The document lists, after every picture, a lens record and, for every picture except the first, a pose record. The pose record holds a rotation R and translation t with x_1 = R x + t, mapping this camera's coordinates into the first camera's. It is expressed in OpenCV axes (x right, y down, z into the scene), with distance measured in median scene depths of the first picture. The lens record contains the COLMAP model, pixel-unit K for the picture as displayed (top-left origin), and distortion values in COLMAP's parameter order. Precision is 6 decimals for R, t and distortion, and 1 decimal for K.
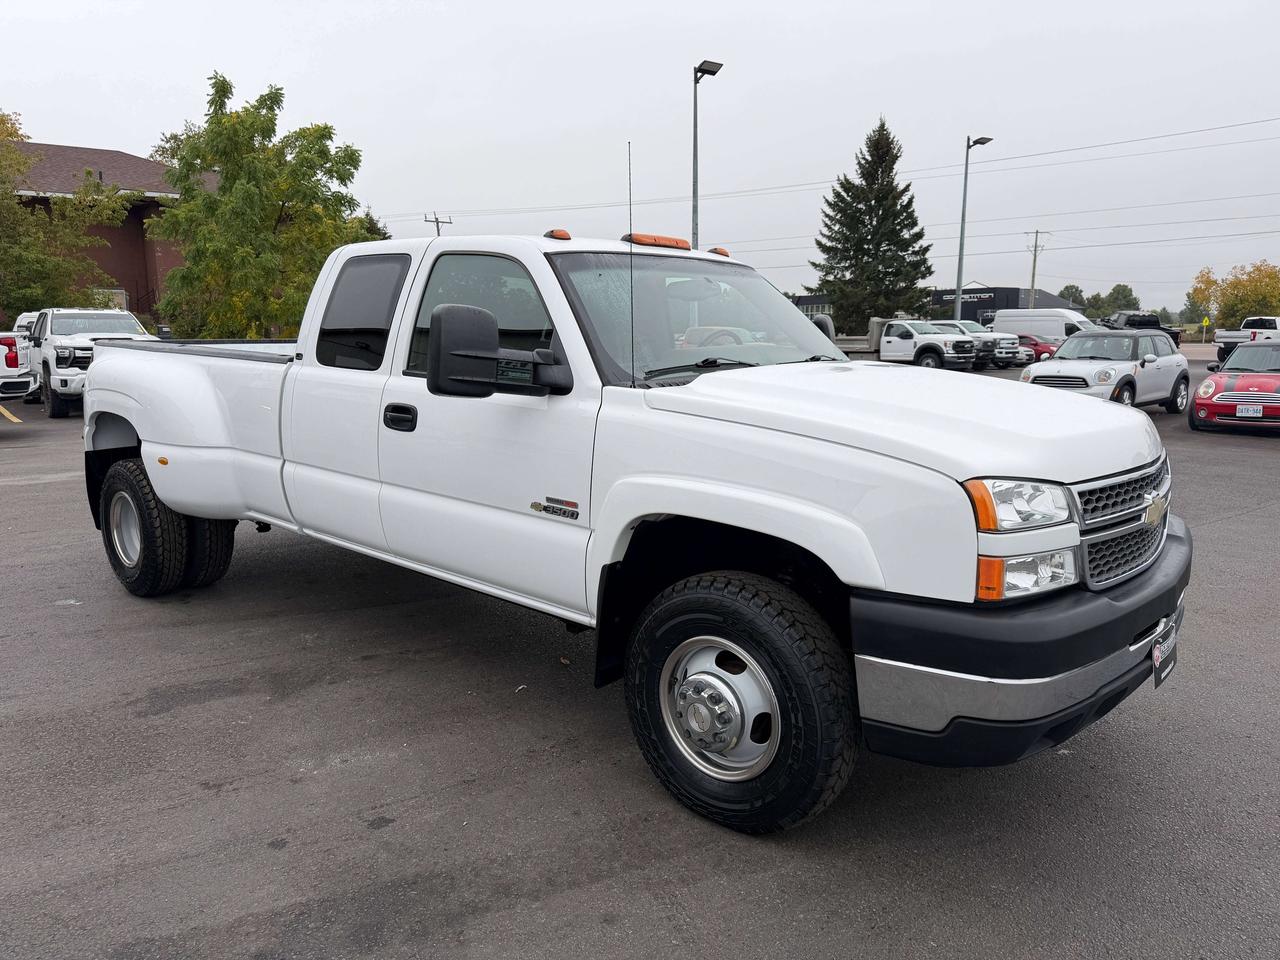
lens RADIAL K [[893.9, 0, 635.7], [0, 893.9, 500.6], [0, 0, 1]] dist [0.023647, -0.005766]
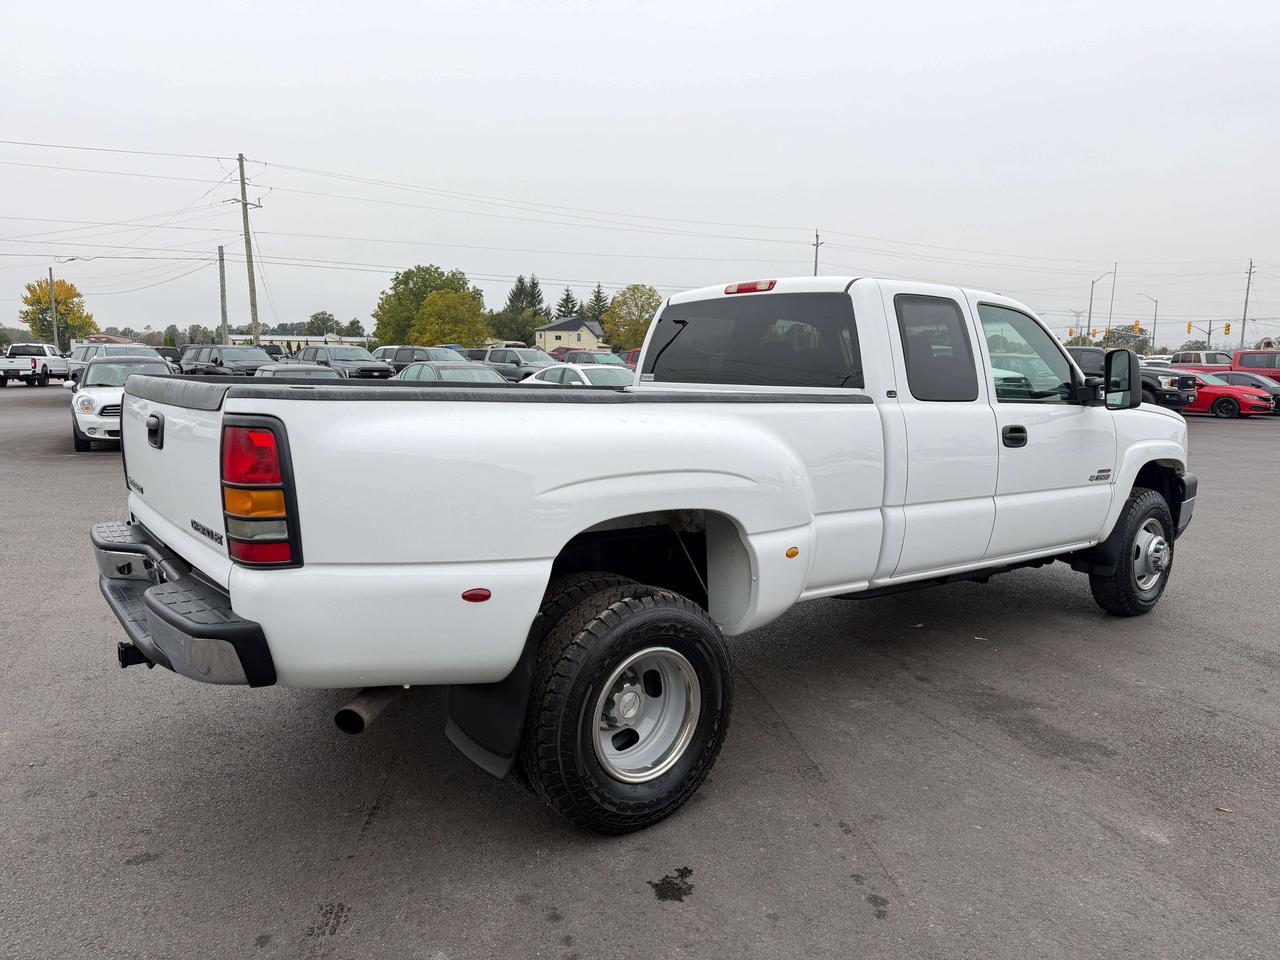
lens RADIAL K [[891.8, 0, 653.7], [0, 891.8, 492.0], [0, 0, 1]] dist [0.040505, -0.013580]
pose [[0.193642, -0.138392, 0.971262, -0.113663], [0.171453, 0.979539, 0.105388, -0.016981], [-0.965974, 0.146118, 0.213408, 0.088946]]
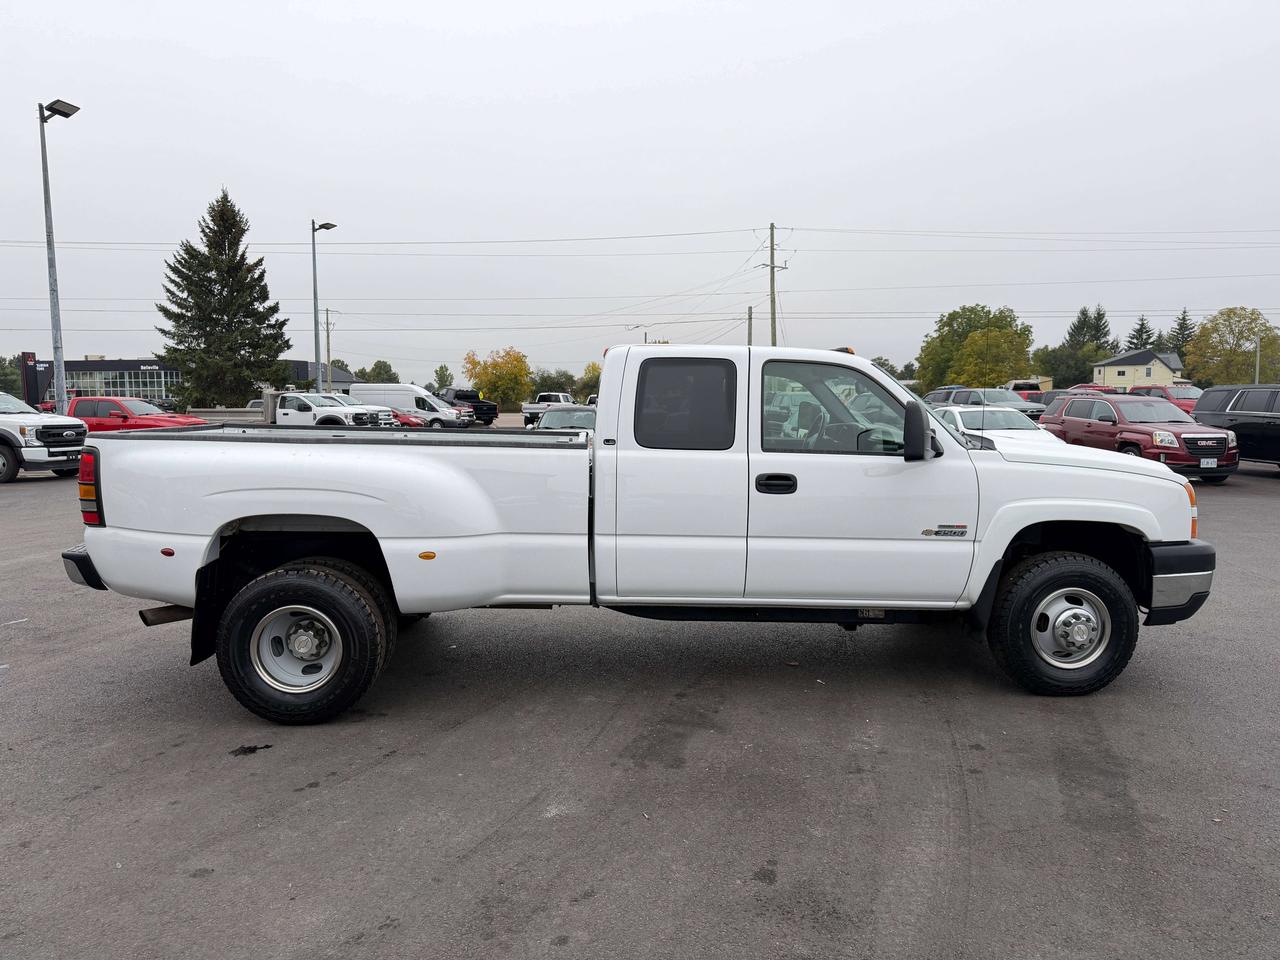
lens RADIAL K [[890.3, 0, 642.0], [0, 890.3, 494.9], [0, 0, 1]] dist [0.036180, -0.027151]
pose [[0.723198, -0.073370, 0.686732, -0.094271], [0.129931, 0.991040, -0.030948, -0.004599], [-0.678308, 0.111609, 0.726251, 0.014112]]
